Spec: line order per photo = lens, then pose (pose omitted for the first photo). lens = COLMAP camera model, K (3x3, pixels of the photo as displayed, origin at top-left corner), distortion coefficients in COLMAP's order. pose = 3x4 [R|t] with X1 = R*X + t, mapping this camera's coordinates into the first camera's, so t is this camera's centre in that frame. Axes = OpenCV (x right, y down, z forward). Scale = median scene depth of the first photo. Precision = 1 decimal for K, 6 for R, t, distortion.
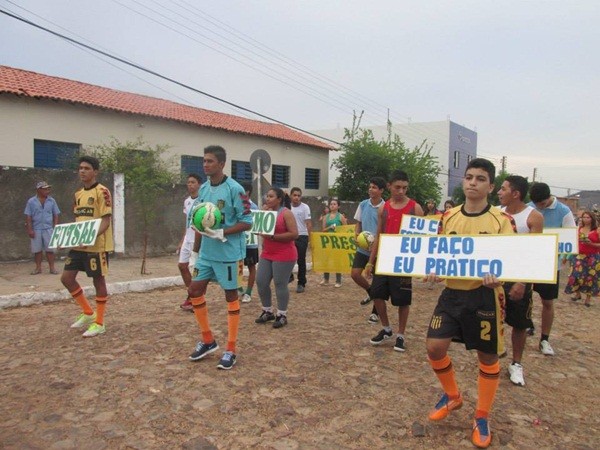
lens RADIAL K [[493.9, 0, 299.8], [0, 493.9, 209.0], [0, 0, 1]] dist [-0.002443, 0.002565]
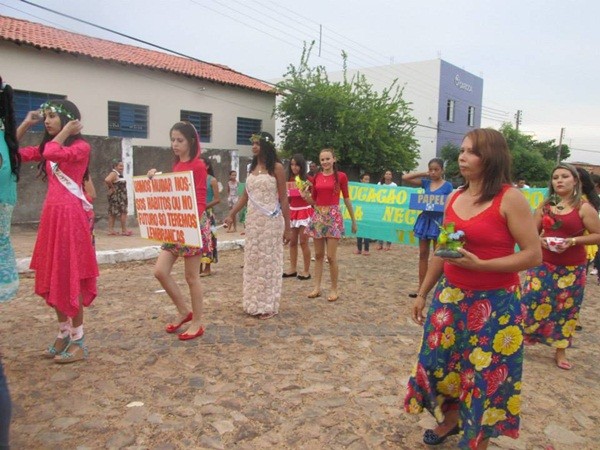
lens RADIAL K [[493.9, 0, 299.8], [0, 493.9, 209.0], [0, 0, 1]] dist [-0.002443, 0.002565]
pose [[0.997799, 0.011810, -0.065252, 0.158238], [-0.007594, 0.997890, 0.064482, 0.009626], [0.065876, -0.063845, 0.995783, 0.226855]]
